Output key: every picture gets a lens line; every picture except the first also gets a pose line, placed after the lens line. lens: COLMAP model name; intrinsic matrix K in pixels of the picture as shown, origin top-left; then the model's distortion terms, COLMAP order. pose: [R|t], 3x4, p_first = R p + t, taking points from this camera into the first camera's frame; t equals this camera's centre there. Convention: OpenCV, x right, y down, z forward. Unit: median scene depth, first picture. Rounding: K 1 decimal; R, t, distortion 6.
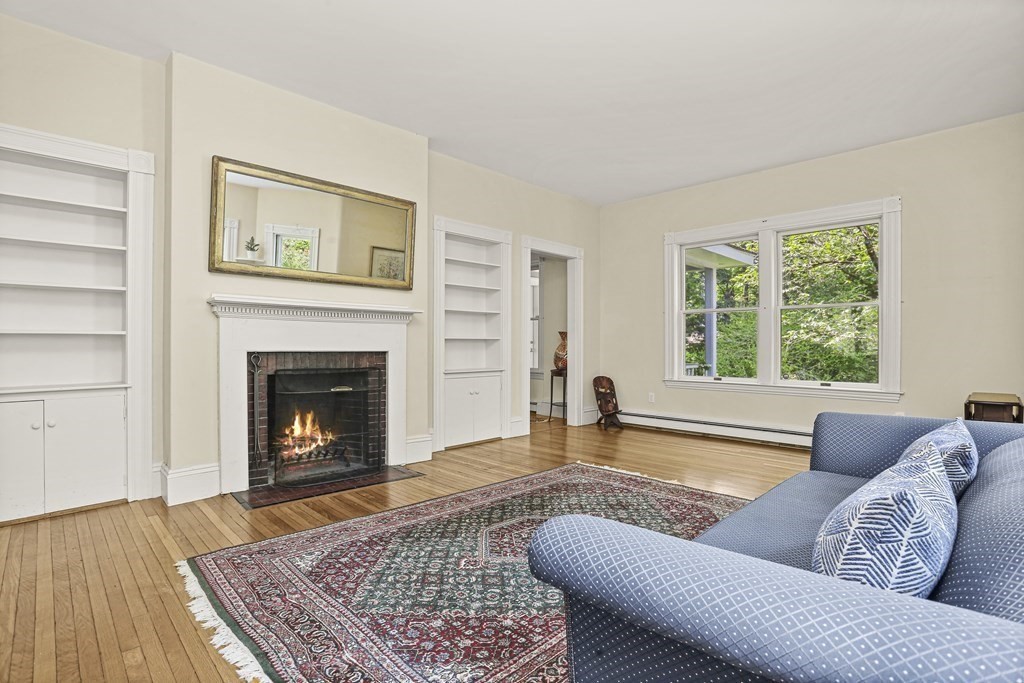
lens RADIAL K [[488.1, 0, 505.8], [0, 488.1, 343.4], [0, 0, 1]] dist [-0.012027, 0.002065]
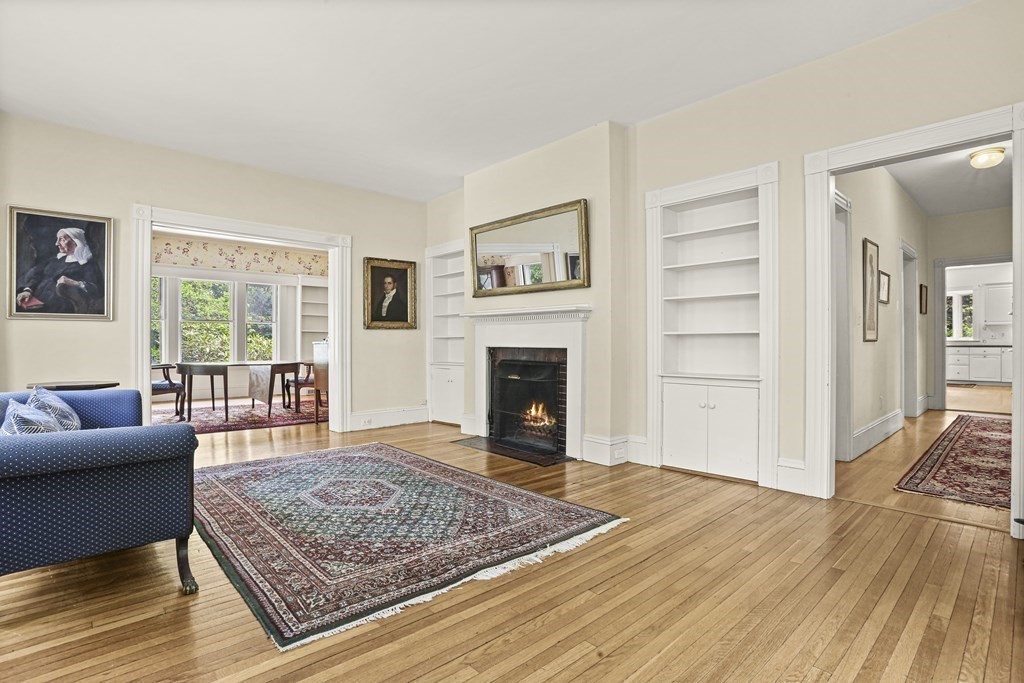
lens RADIAL K [[488.1, 0, 506.6], [0, 488.1, 342.3], [0, 0, 1]] dist [-0.012027, 0.002065]
pose [[-0.019659, -0.008280, -0.999772, 0.955515], [0.003659, 0.999958, -0.008353, 0.013655], [0.999800, -0.003823, -0.019627, 1.022508]]
